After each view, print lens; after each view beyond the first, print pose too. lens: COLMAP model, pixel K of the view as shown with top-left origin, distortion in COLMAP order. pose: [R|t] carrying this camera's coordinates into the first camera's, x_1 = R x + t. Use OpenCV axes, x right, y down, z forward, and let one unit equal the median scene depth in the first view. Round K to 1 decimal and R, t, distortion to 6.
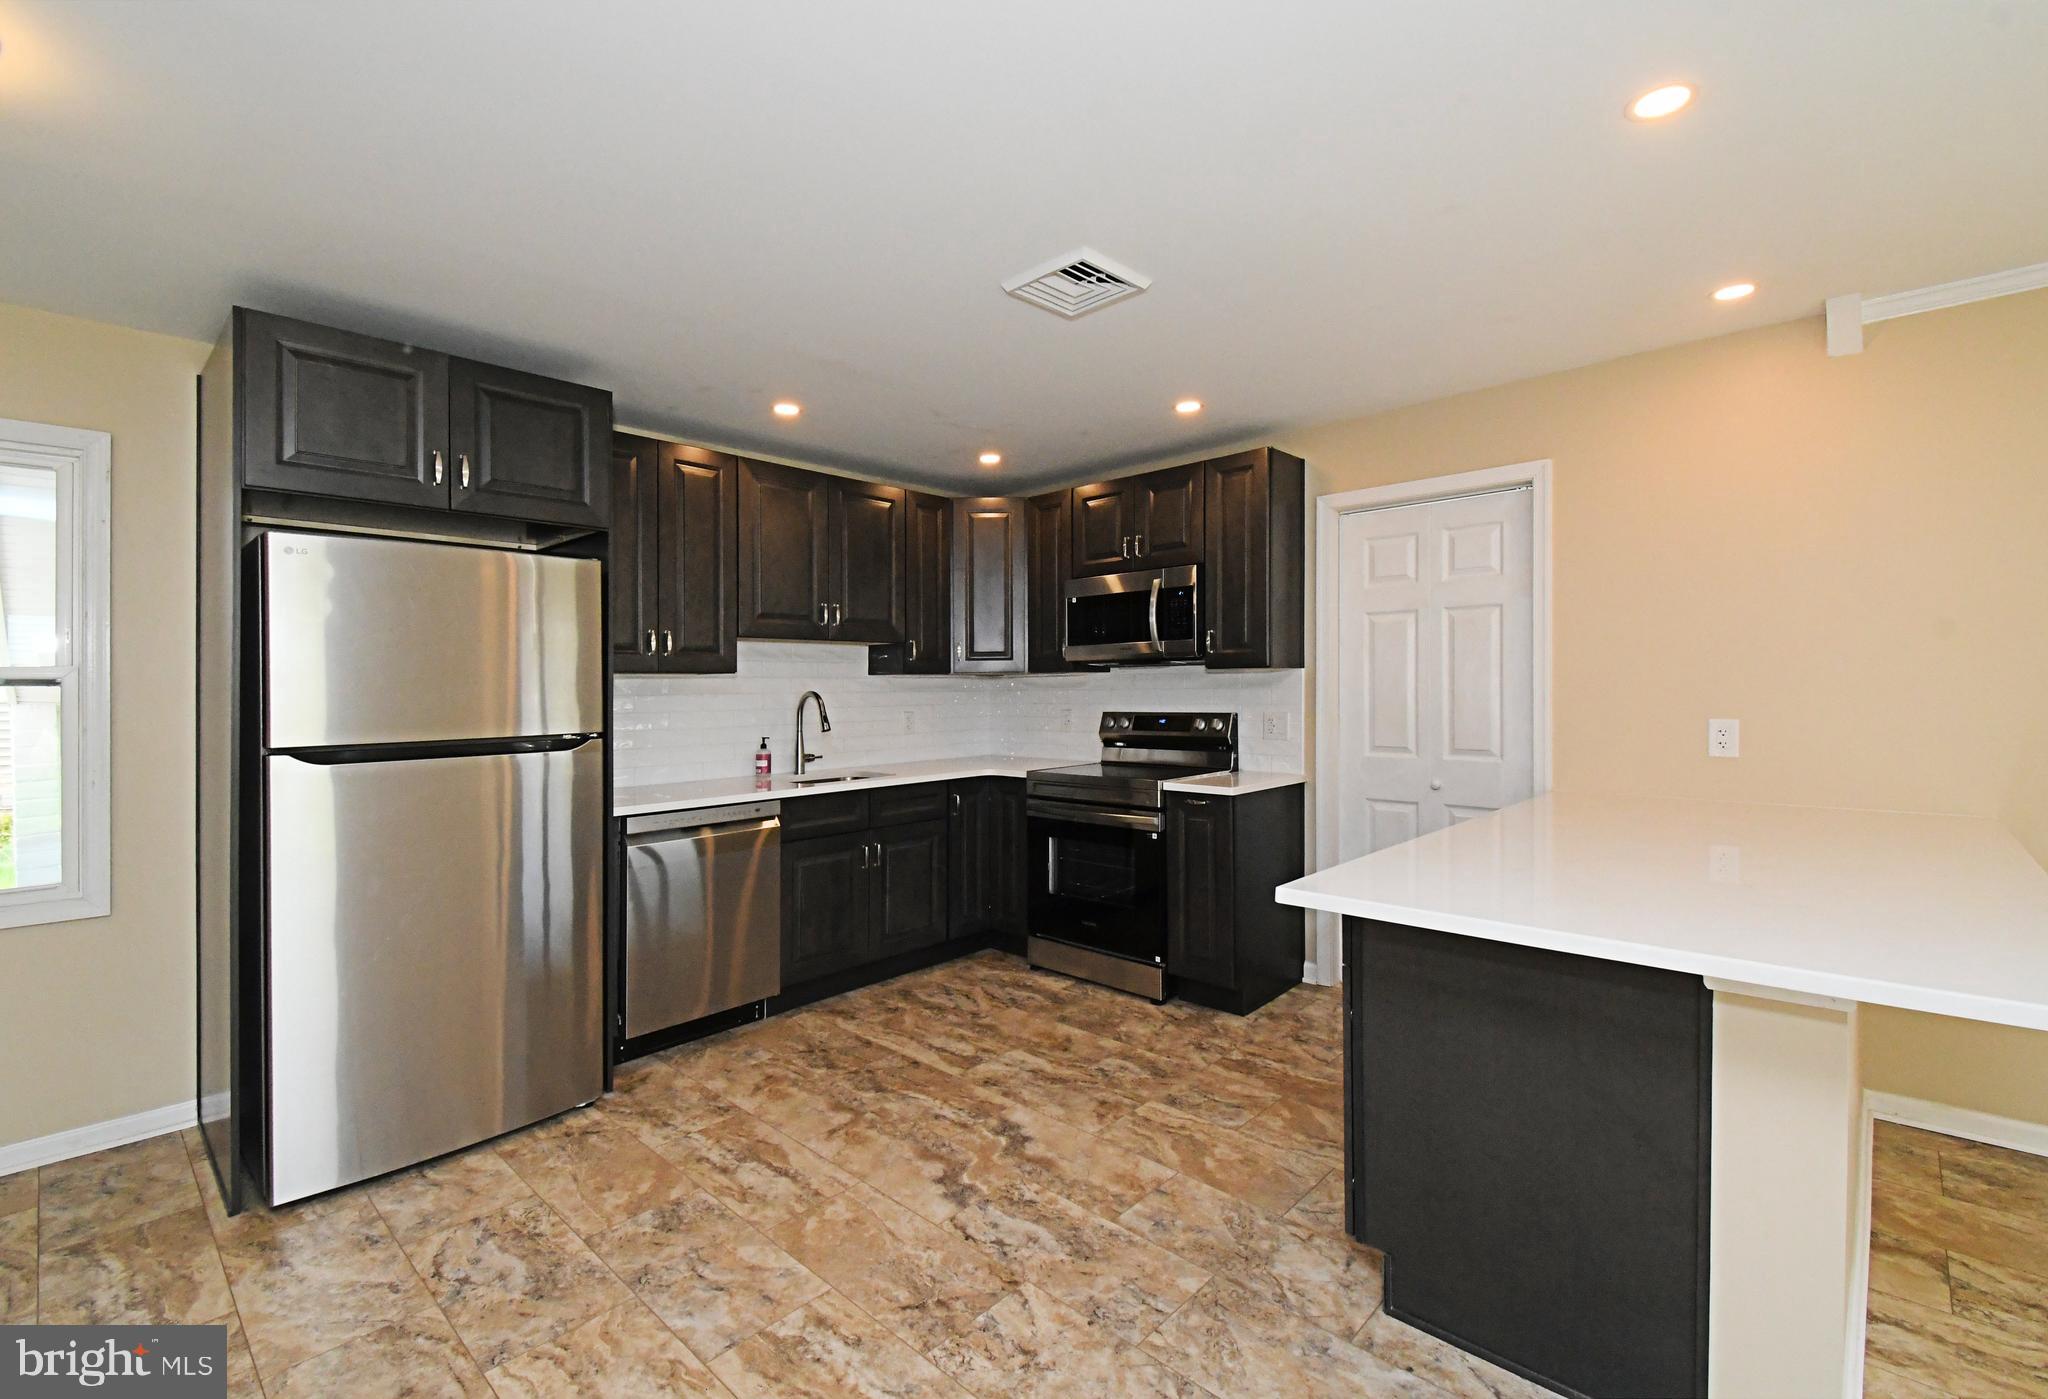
lens RADIAL K [[899.1, 0, 1047.6], [0, 899.1, 677.8], [0, 0, 1]] dist [0.014919, -0.000524]
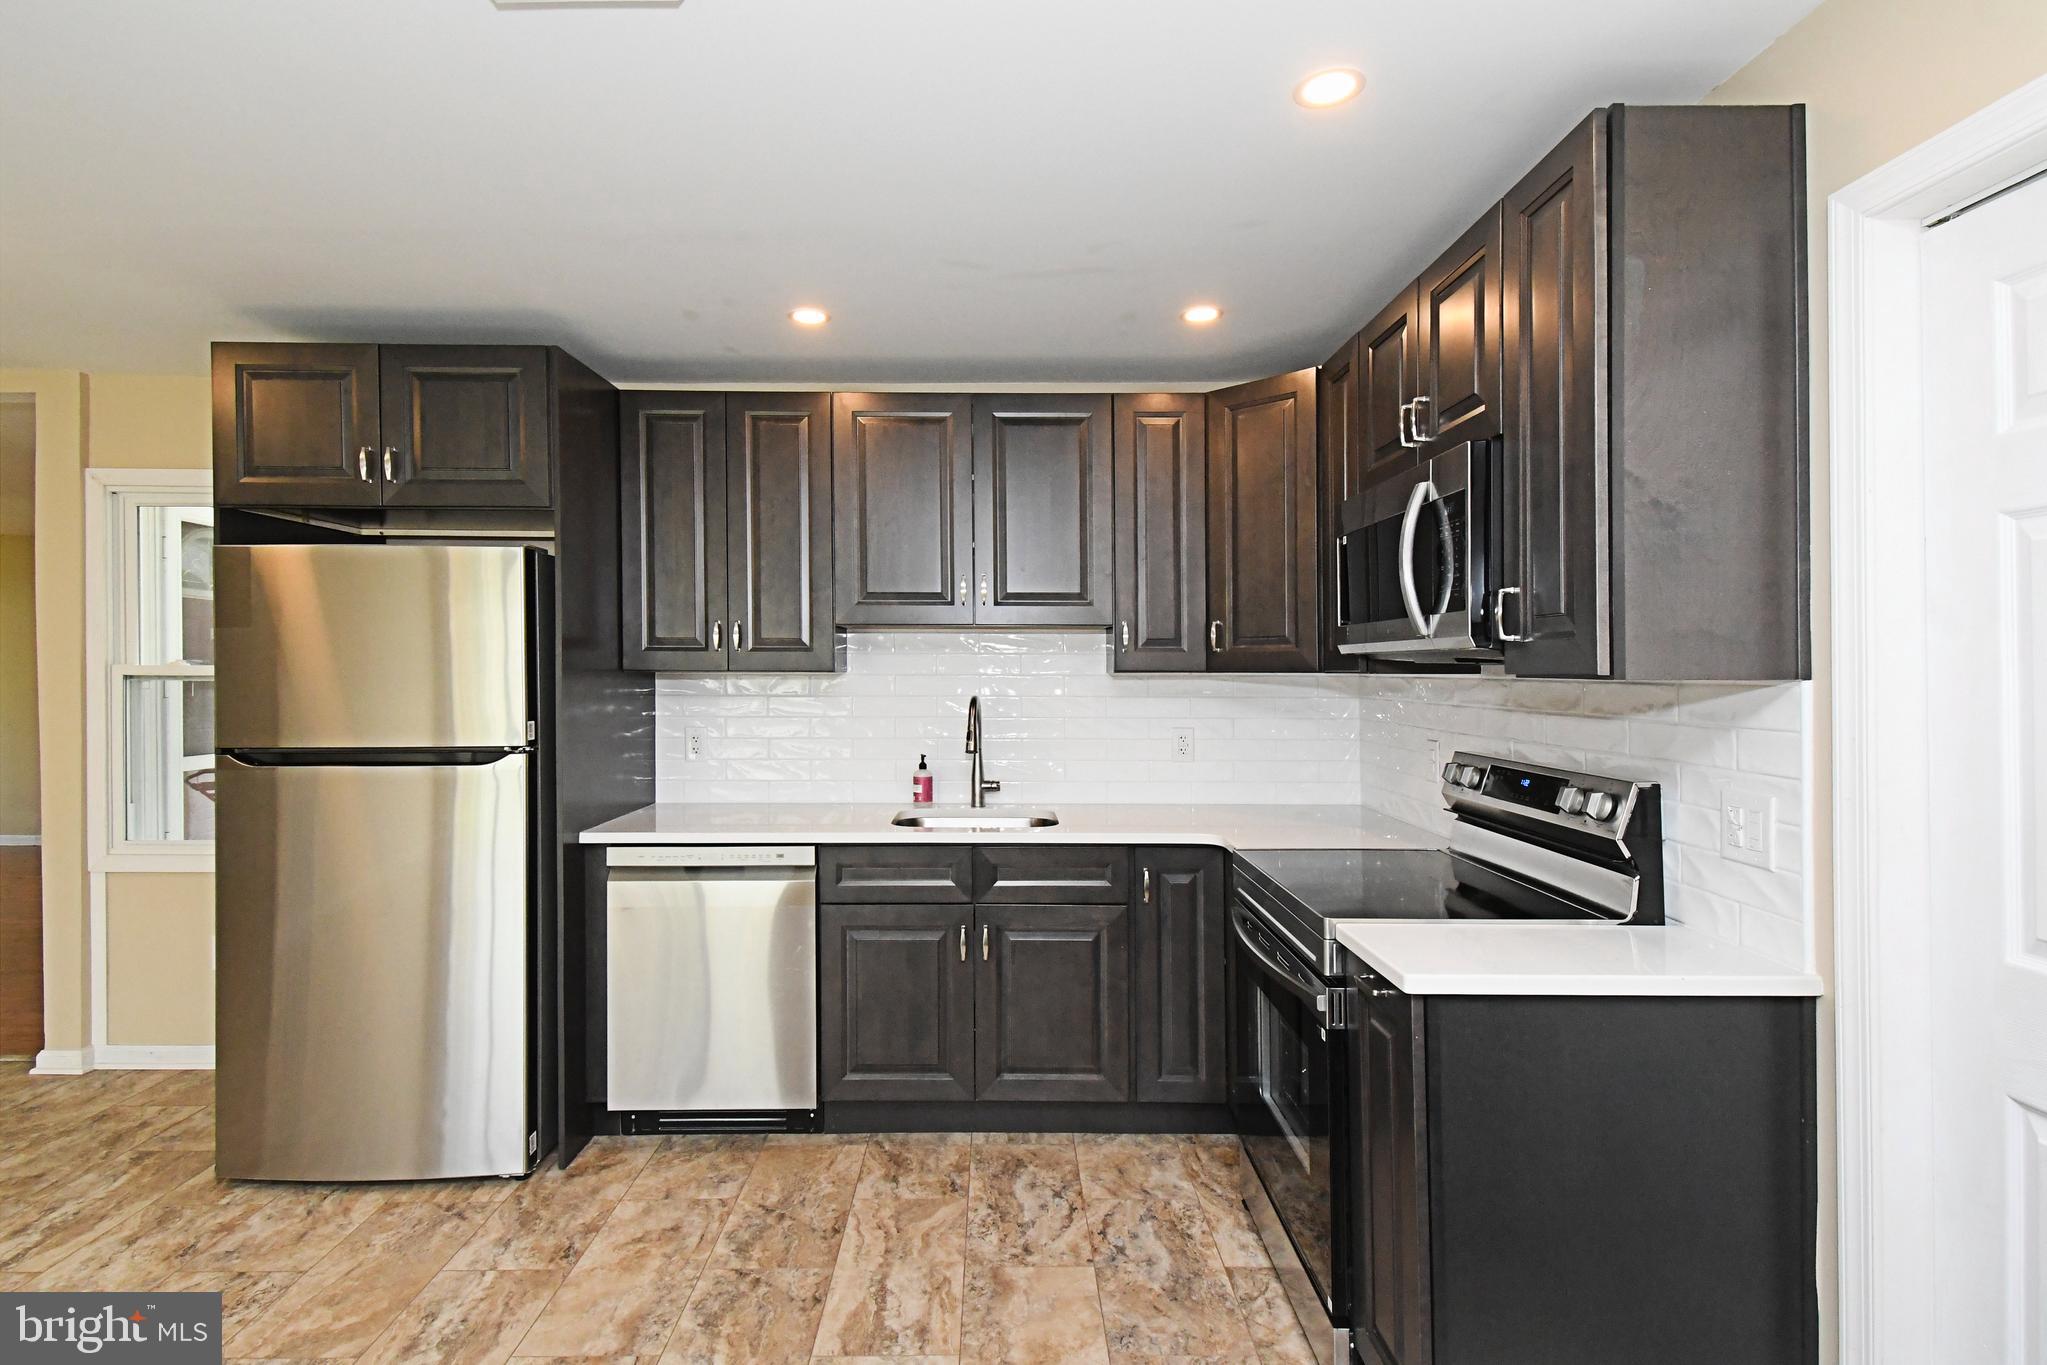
lens RADIAL K [[999.6, 0, 1008.8], [0, 999.6, 654.1], [0, 0, 1]] dist [0.029773, -0.018971]
pose [[0.680989, 0.002727, -0.732288, 0.405582], [-0.006362, 0.999977, -0.002193, -0.020866], [0.732266, 0.006152, 0.680991, 0.543311]]
